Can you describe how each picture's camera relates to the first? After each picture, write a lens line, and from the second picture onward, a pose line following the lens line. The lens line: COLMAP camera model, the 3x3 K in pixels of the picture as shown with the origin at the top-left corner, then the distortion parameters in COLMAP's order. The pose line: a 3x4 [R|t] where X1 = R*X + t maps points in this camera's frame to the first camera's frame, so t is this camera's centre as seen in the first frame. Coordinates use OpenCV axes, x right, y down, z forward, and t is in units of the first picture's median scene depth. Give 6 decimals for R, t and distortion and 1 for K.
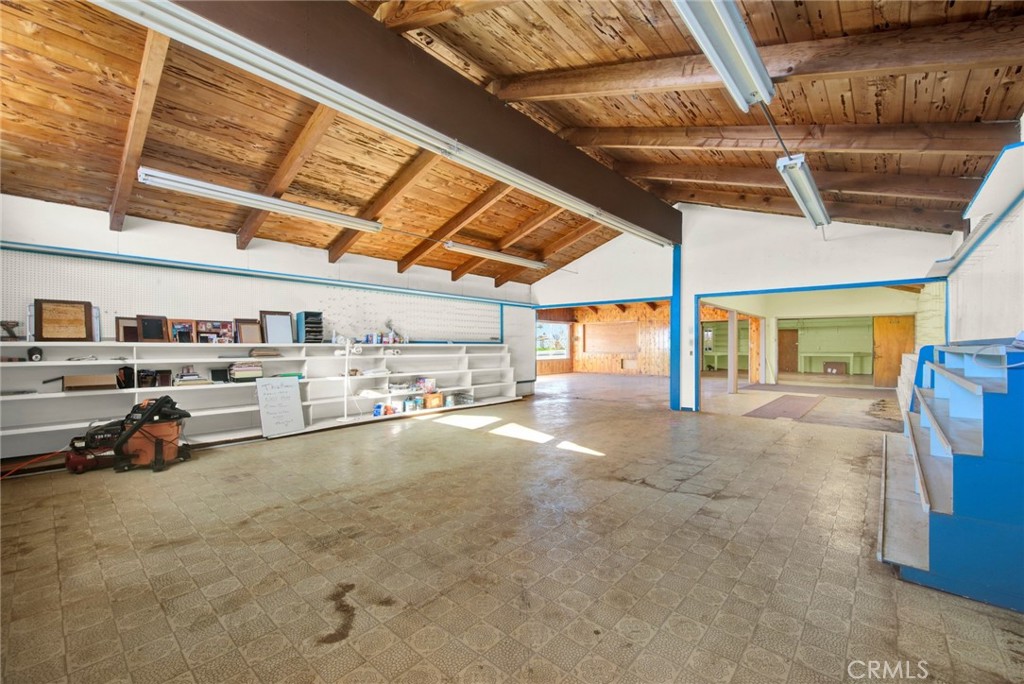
lens RADIAL K [[420.0, 0, 517.1], [0, 420.0, 340.0], [0, 0, 1]] dist [0.000030, -0.001135]
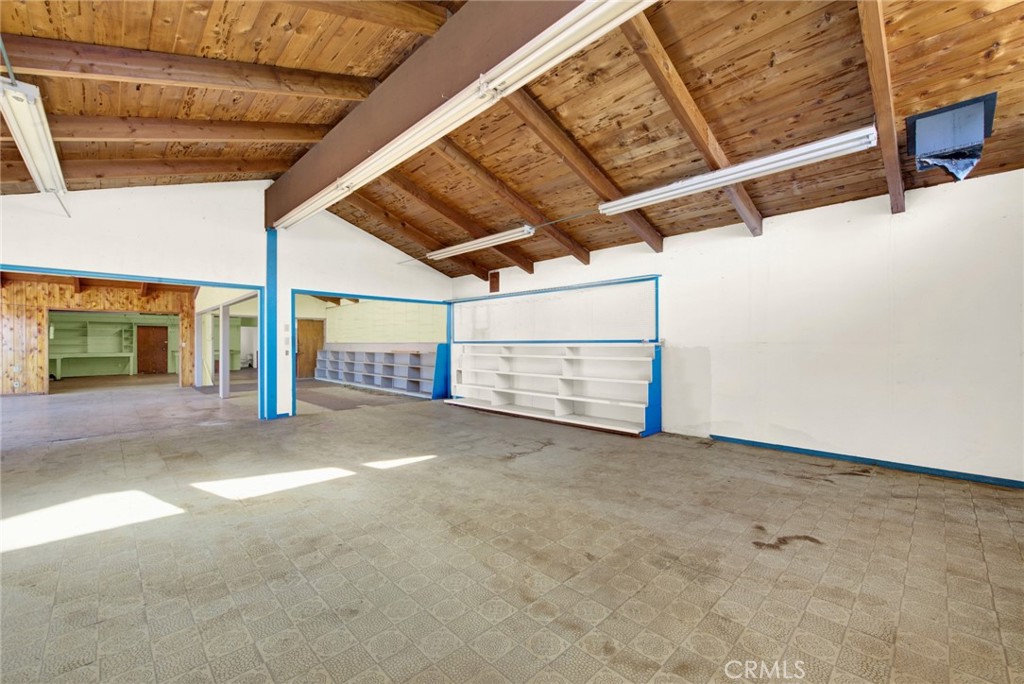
lens RADIAL K [[420.0, 0, 517.1], [0, 420.0, 340.0], [0, 0, 1]] dist [0.000030, -0.001135]
pose [[0.070885, 0.004485, 0.997474, -0.926828], [-0.007892, 0.999961, -0.003935, 0.006344], [-0.997453, -0.007593, 0.070917, 0.899932]]
